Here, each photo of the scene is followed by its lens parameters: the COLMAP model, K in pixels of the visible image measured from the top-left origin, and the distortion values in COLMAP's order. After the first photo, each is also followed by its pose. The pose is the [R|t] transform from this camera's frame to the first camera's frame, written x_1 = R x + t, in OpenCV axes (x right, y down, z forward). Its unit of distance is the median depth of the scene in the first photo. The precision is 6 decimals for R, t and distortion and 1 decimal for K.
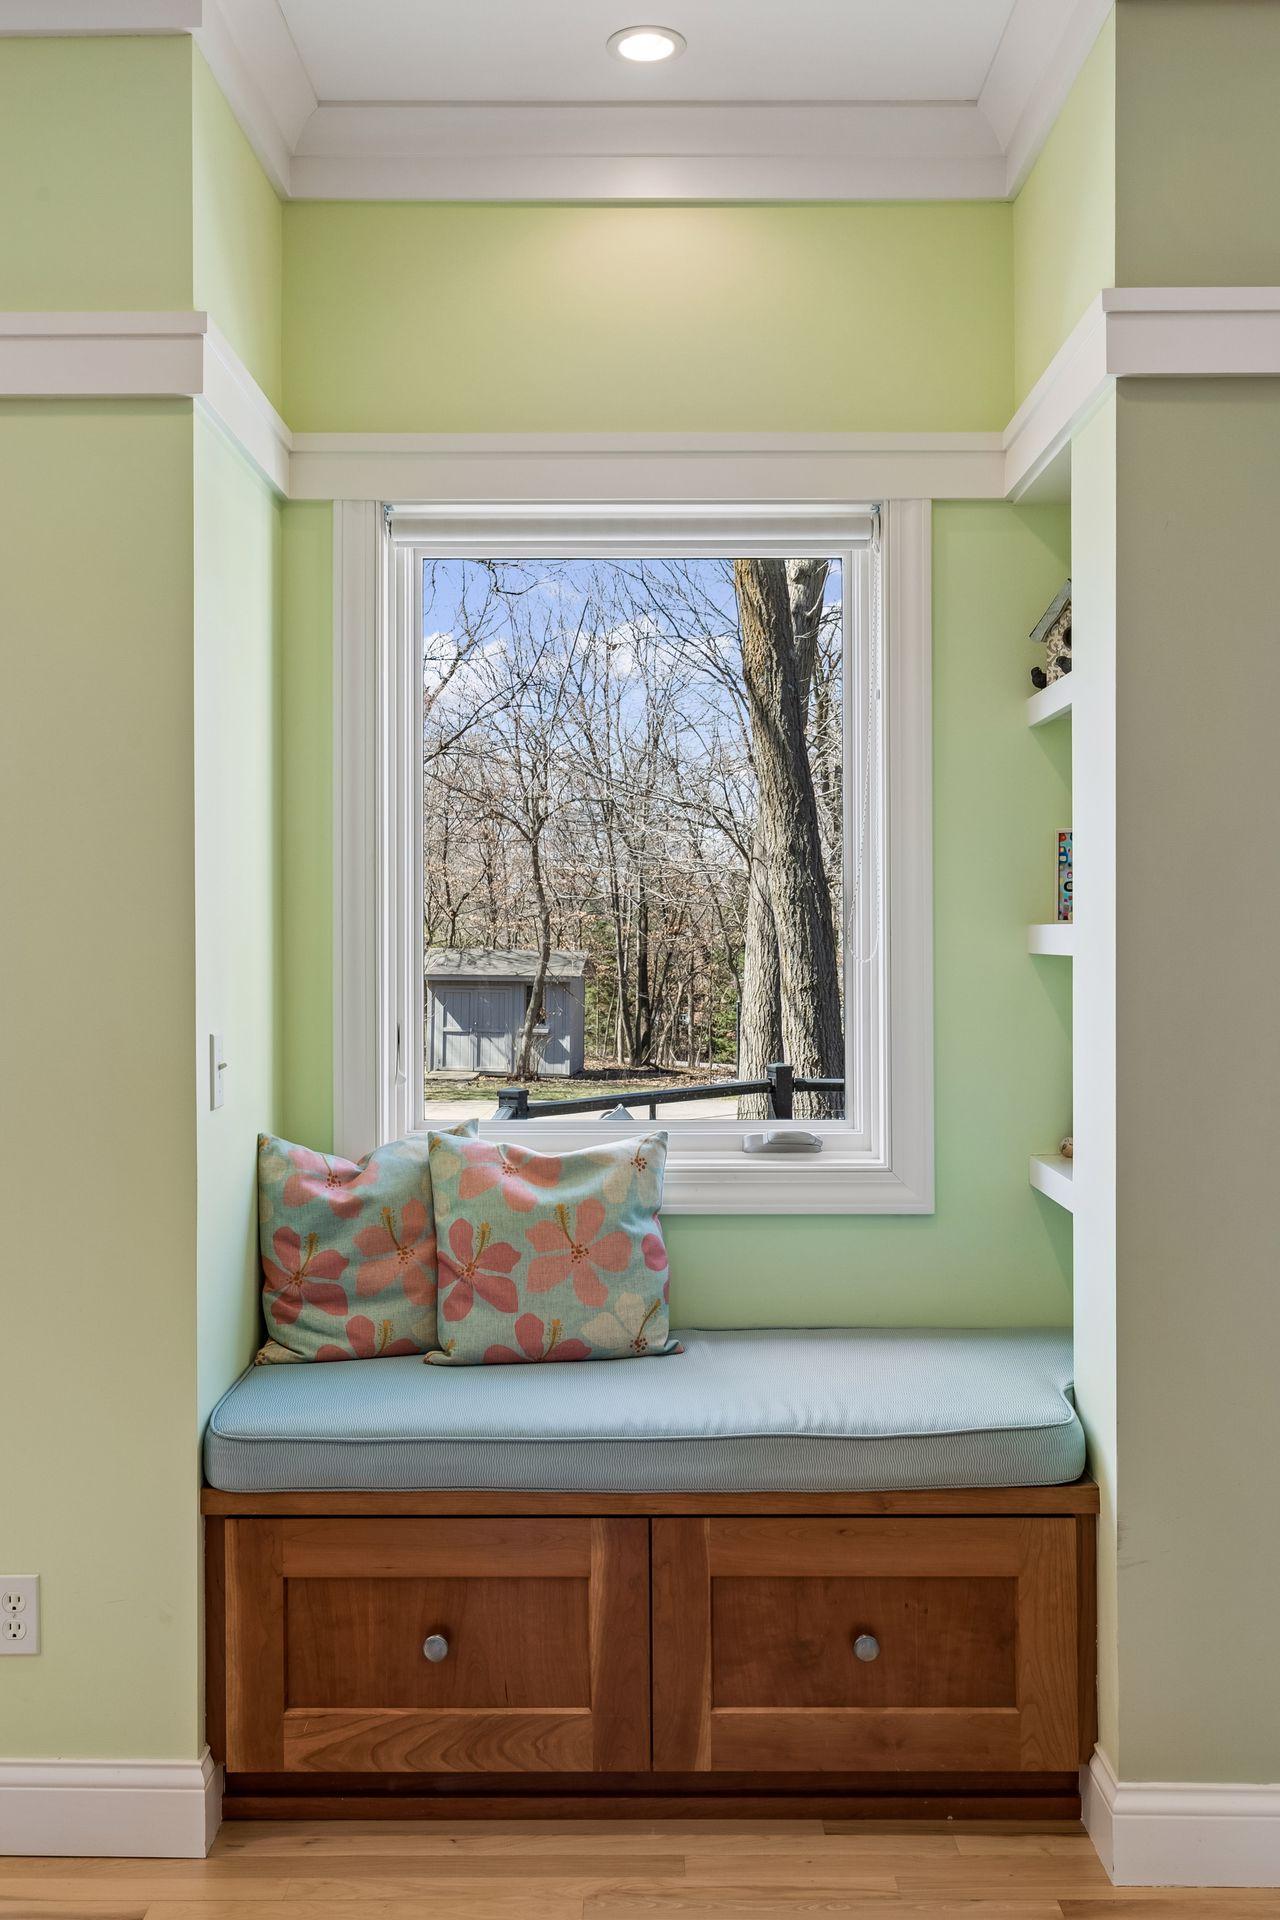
lens RADIAL K [[1800.4, 0, 640.5], [0, 1800.4, 944.6], [0, 0, 1]] dist [0.004458, 0.000000]
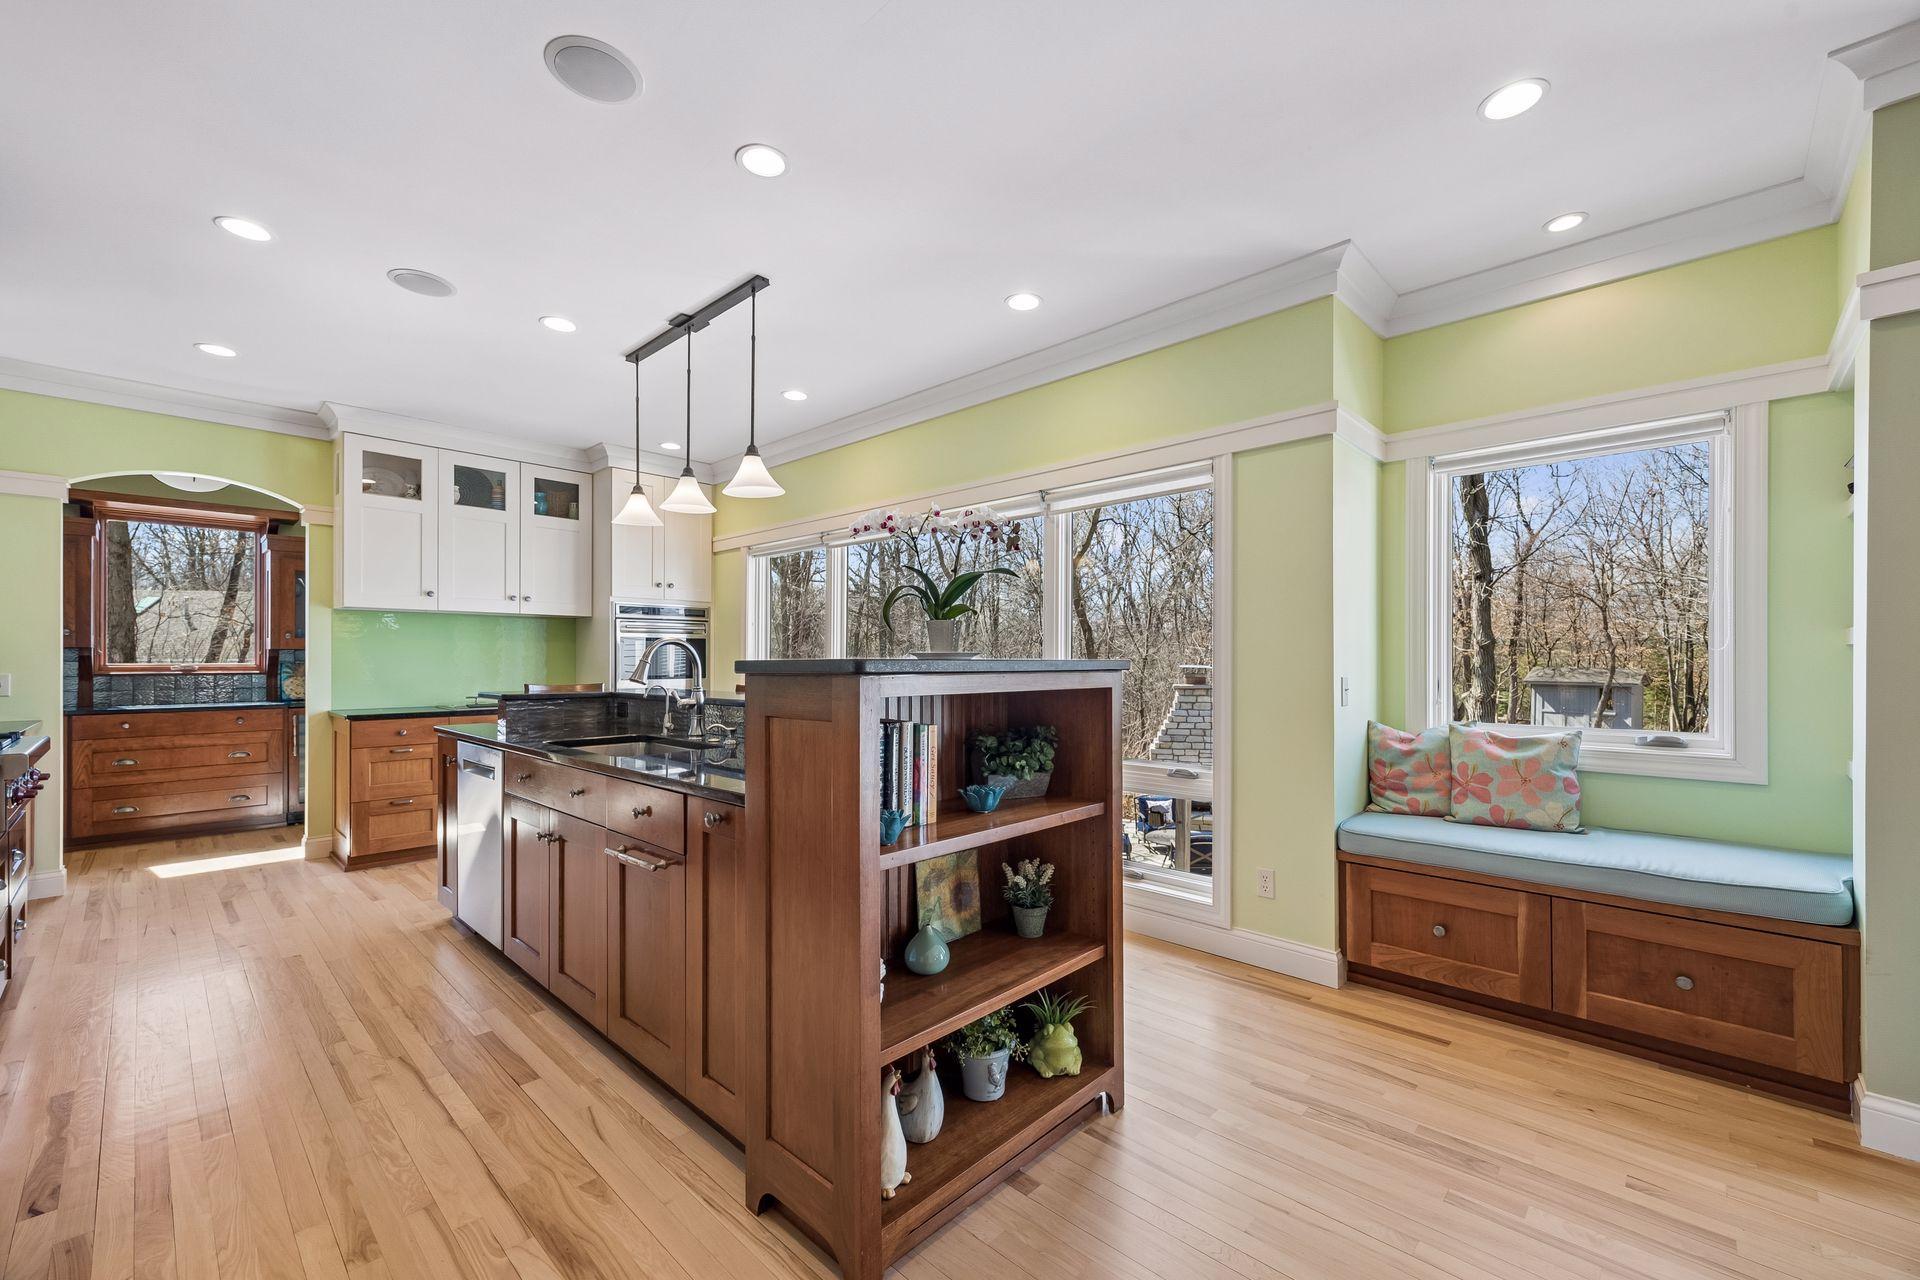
lens RADIAL K [[780.2, 0, 969.2], [0, 780.2, 649.2], [0, 0, 1]] dist [-0.001240, -0.000747]
pose [[0.734890, -0.012933, -0.678063, 0.124030], [-0.001514, 0.999784, -0.020711, 0.032693], [0.678185, 0.016246, 0.734712, -0.180659]]
